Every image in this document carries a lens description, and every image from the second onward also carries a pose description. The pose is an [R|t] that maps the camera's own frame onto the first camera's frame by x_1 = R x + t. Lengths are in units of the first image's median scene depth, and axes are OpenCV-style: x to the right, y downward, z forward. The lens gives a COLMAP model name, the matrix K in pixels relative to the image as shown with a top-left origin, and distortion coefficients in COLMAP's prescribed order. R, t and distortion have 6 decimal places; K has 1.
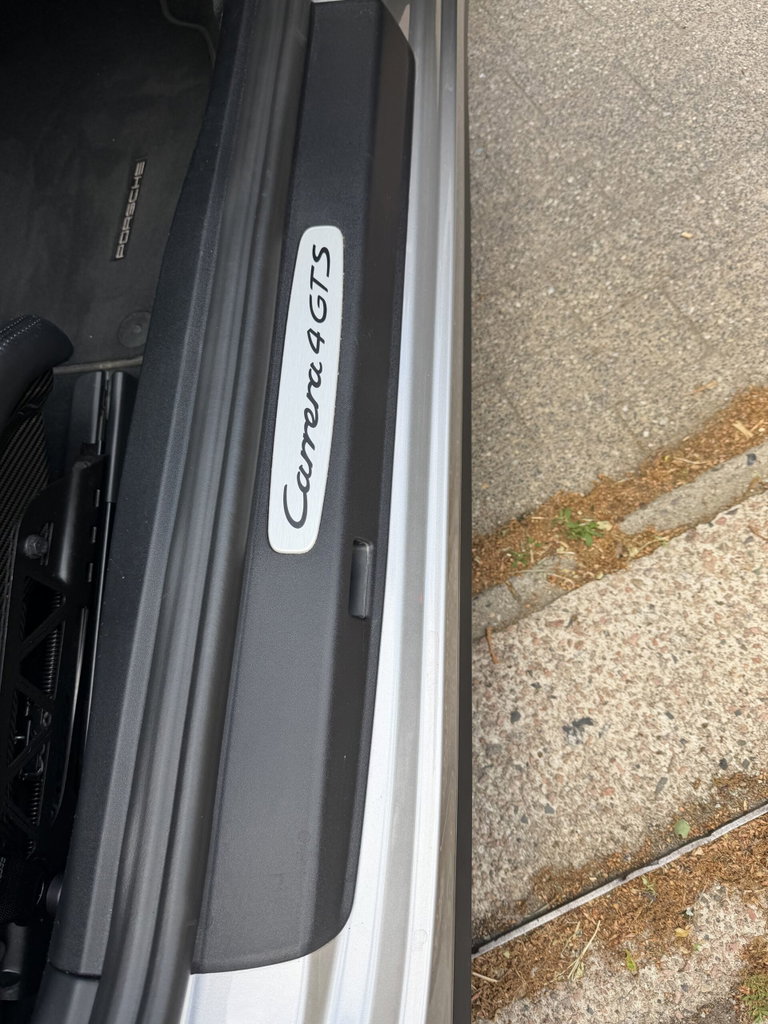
lens RADIAL K [[740.0, 0, 381.4], [0, 740.0, 508.8], [0, 0, 1]] dist [-0.001464, -0.011280]
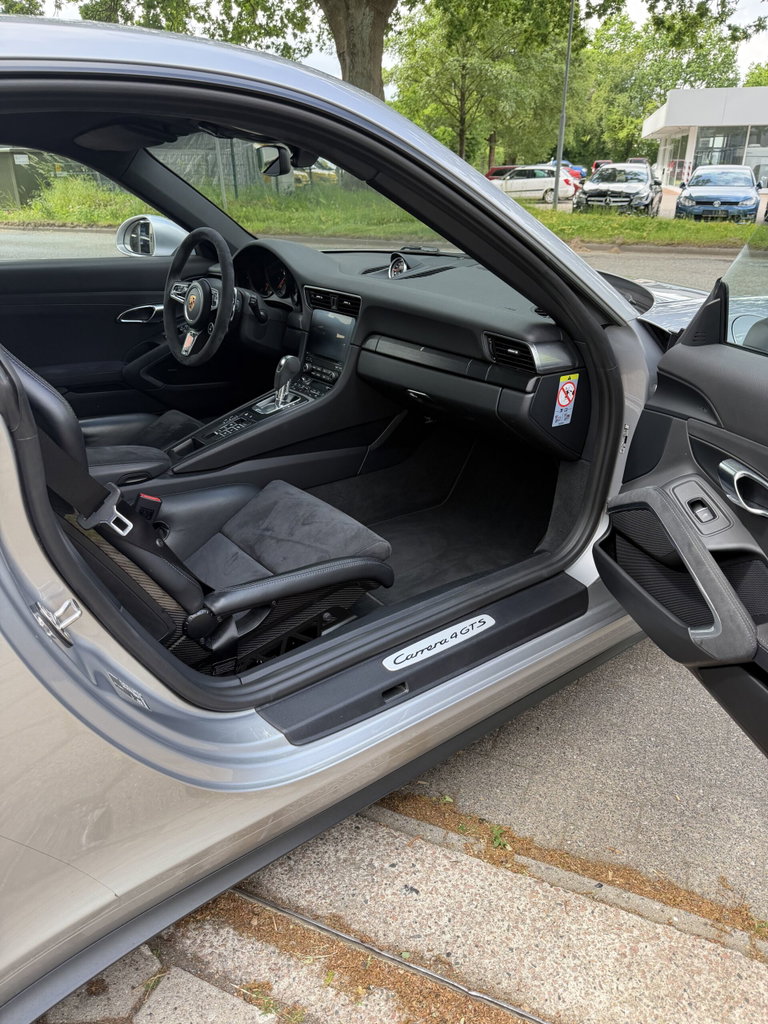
lens RADIAL K [[740.0, 0, 382.6], [0, 740.0, 509.5], [0, 0, 1]] dist [-0.001464, -0.011280]
pose [[0.632693, 0.534497, -0.560368, 0.742388], [-0.766581, 0.534861, -0.355354, 0.497526], [0.109784, 0.654398, 0.748139, -0.964941]]
